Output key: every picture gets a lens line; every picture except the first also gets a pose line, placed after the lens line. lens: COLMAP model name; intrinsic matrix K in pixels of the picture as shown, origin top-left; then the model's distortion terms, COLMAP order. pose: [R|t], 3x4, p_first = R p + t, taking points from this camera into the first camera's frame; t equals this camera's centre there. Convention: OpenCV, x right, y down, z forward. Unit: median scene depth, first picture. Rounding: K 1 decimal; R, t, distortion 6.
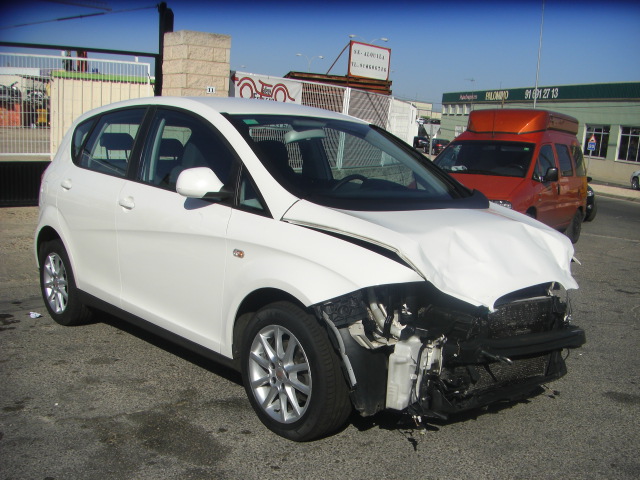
lens RADIAL K [[707.2, 0, 322.6], [0, 707.2, 240.6], [0, 0, 1]] dist [-0.004846, -0.431093]
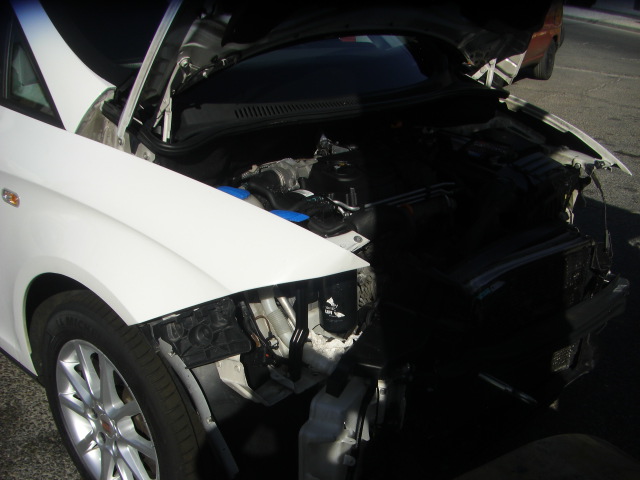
lens RADIAL K [[707.2, 0, 322.6], [0, 707.2, 240.6], [0, 0, 1]] dist [-0.004846, -0.431093]
pose [[0.996539, -0.050013, 0.066394, 0.080854], [0.032451, 0.969438, 0.243181, -0.074753], [-0.076527, -0.240184, 0.967706, 0.533349]]
